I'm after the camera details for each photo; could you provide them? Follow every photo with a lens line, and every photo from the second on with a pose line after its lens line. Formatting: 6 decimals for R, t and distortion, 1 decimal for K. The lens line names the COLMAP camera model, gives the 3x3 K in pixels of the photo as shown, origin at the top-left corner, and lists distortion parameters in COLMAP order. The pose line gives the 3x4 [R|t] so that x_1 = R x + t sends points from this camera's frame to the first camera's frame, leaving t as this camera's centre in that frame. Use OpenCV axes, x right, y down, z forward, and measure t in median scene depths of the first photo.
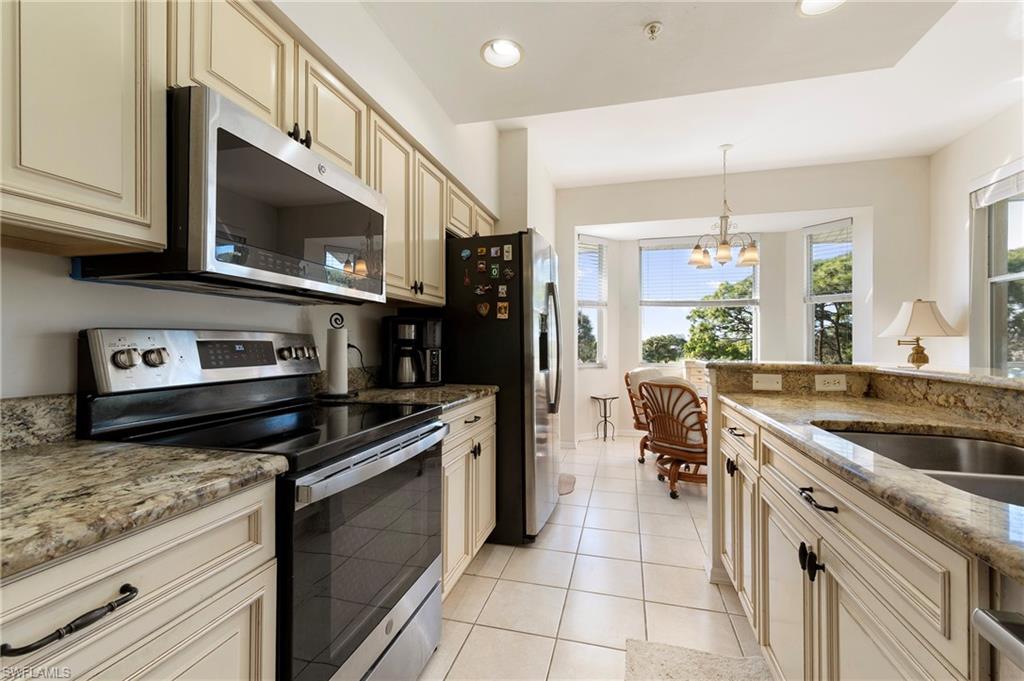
lens RADIAL K [[421.6, 0, 516.0], [0, 421.6, 340.1], [0, 0, 1]] dist [0.012386, -0.000153]
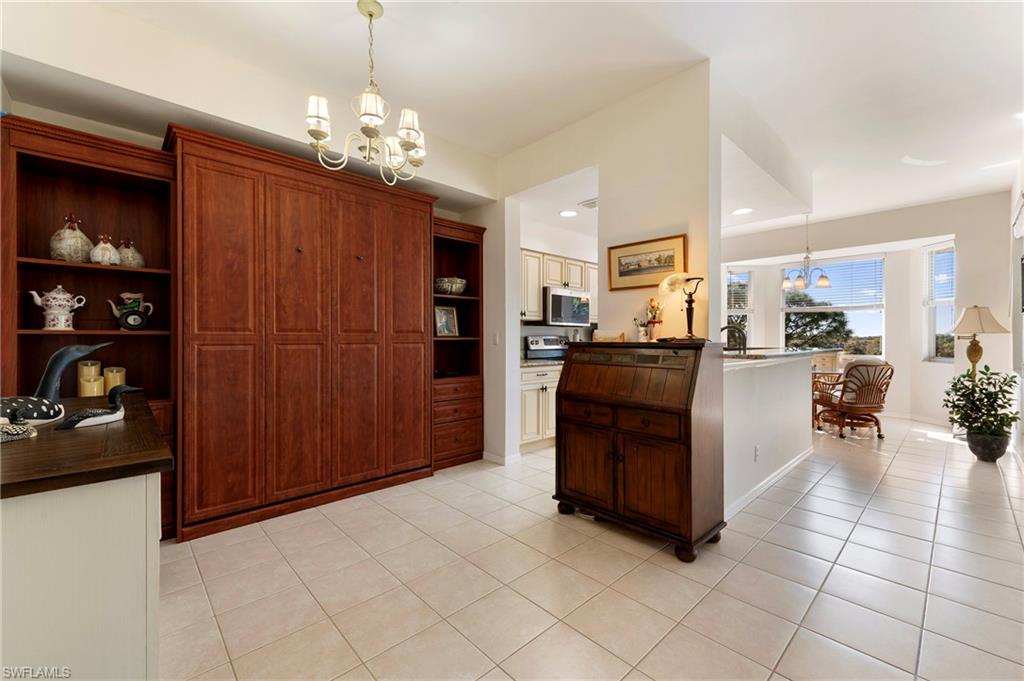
lens RADIAL K [[421.6, 0, 516.0], [0, 421.6, 340.1], [0, 0, 1]] dist [0.012386, -0.000153]
pose [[0.850243, -0.002141, -0.526386, 1.149594], [0.006279, 0.999962, 0.006074, -0.009614], [0.526353, -0.008470, 0.850224, -2.570101]]
